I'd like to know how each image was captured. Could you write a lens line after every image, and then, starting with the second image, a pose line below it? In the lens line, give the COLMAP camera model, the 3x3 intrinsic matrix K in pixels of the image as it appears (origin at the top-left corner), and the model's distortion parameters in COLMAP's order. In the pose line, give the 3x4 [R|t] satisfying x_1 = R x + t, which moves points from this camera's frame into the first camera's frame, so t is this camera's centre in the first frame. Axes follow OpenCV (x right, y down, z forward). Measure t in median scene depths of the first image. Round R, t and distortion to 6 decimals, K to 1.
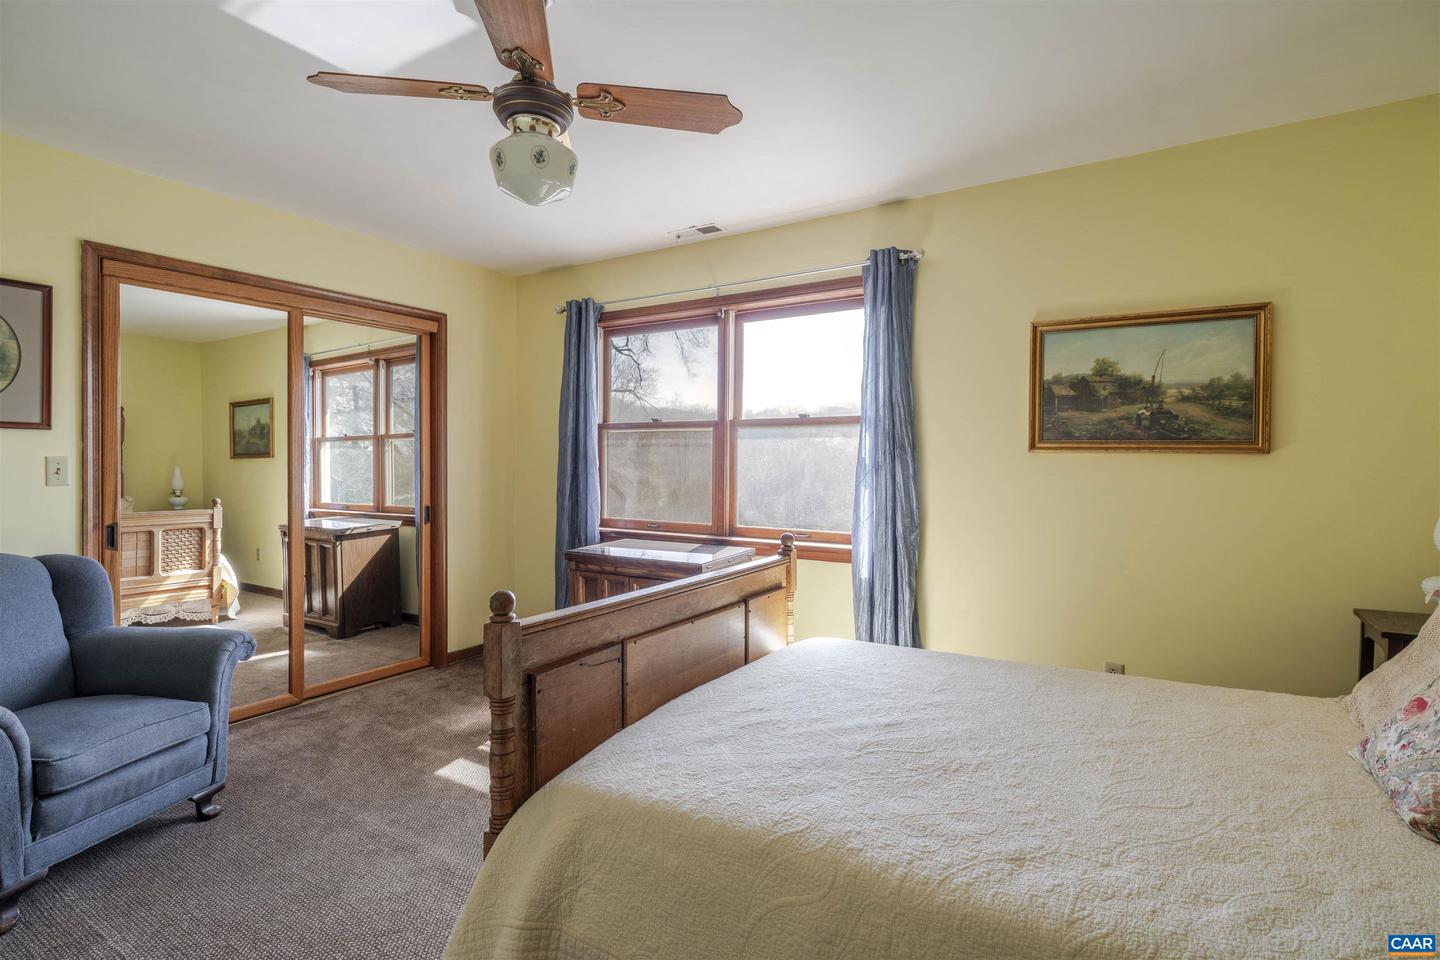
lens RADIAL K [[713.9, 0, 712.2], [0, 713.9, 480.1], [0, 0, 1]] dist [-0.000737, -0.000063]
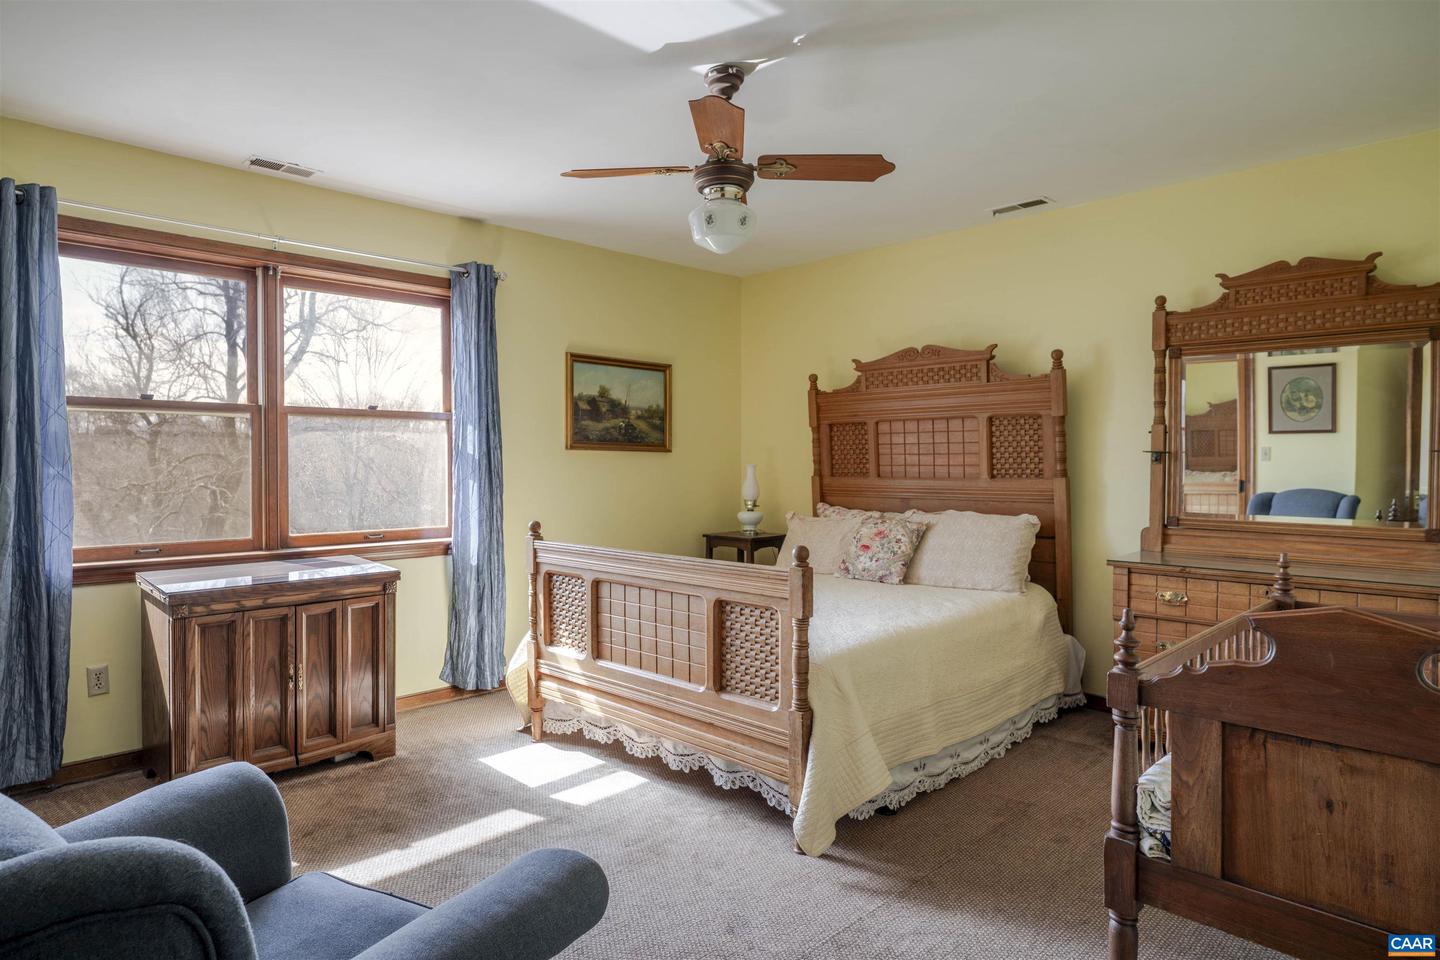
lens RADIAL K [[760.8, 0, 724.0], [0, 760.8, 475.1], [0, 0, 1]] dist [0.001605, -0.000670]
pose [[0.253728, -0.017903, 0.967110, -0.853161], [0.029284, 0.999513, 0.010820, 0.000344], [-0.966832, 0.025575, 0.254129, 0.374463]]
